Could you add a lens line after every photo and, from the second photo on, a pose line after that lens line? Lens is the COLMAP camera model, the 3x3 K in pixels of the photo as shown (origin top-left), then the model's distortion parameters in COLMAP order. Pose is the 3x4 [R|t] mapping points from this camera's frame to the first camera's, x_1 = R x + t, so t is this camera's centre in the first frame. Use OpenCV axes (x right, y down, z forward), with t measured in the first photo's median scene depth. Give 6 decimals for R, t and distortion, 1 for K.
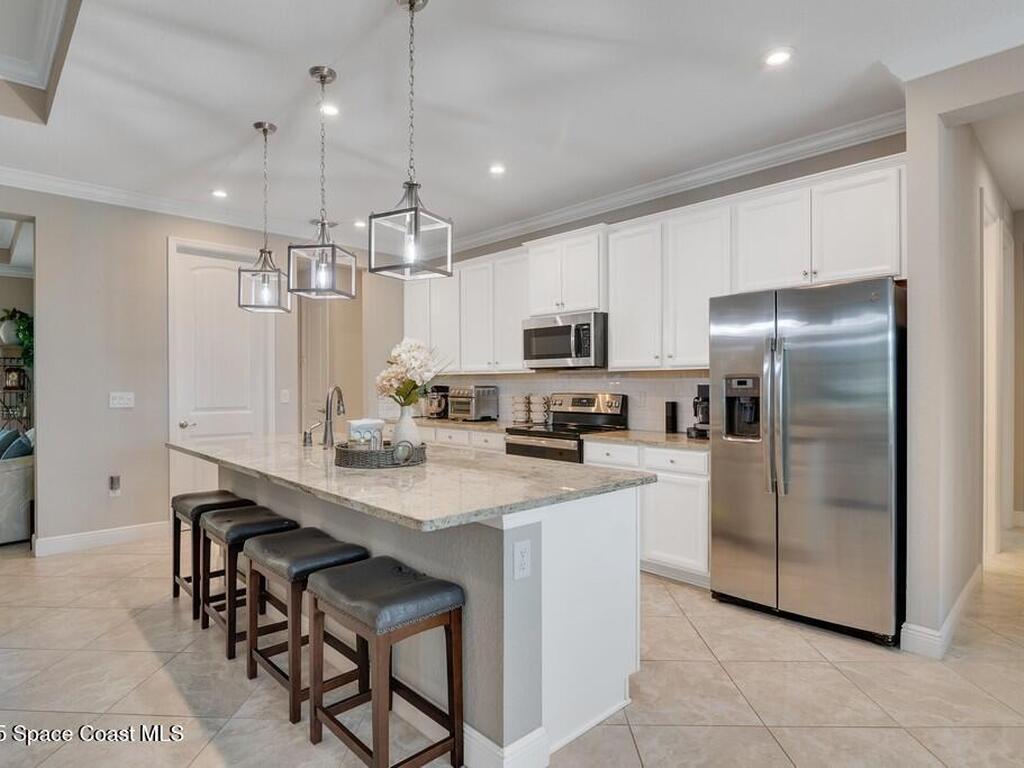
lens RADIAL K [[565.8, 0, 507.0], [0, 565.8, 383.0], [0, 0, 1]] dist [-0.011186, -0.003164]
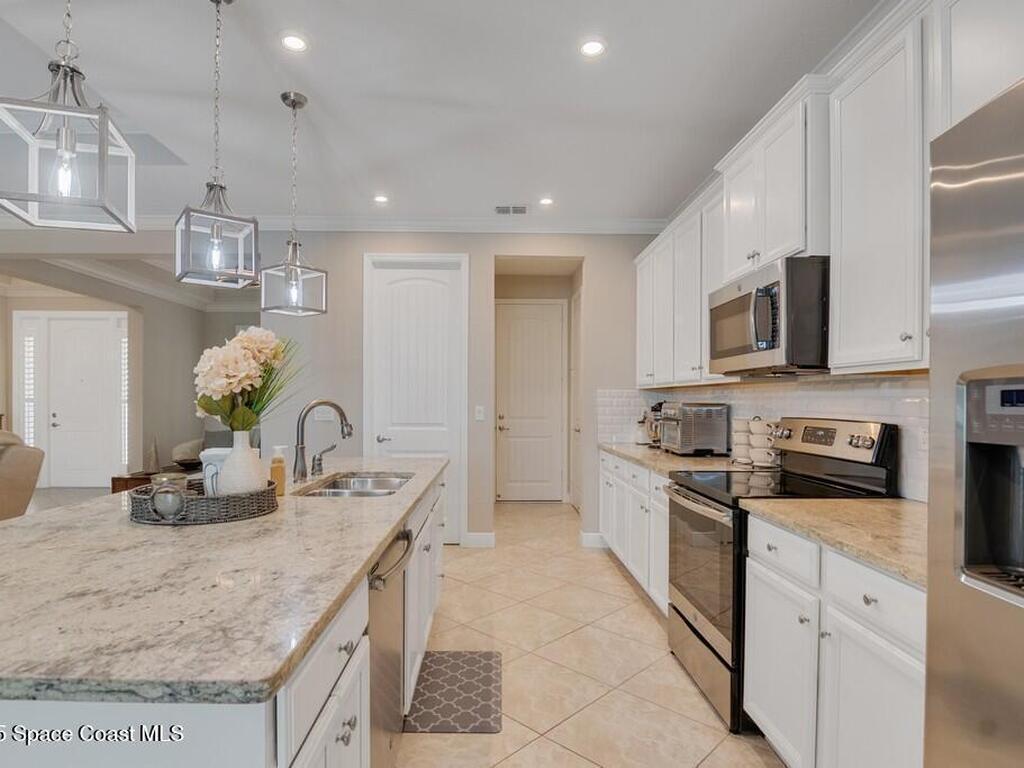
lens RADIAL K [[565.8, 0, 496.6], [0, 565.8, 407.9], [0, 0, 1]] dist [-0.011186, -0.003164]
pose [[0.735569, 0.014579, -0.677293, 0.286047], [-0.005223, 0.999861, 0.015850, 0.001085], [0.677430, -0.008121, 0.735543, 0.429681]]
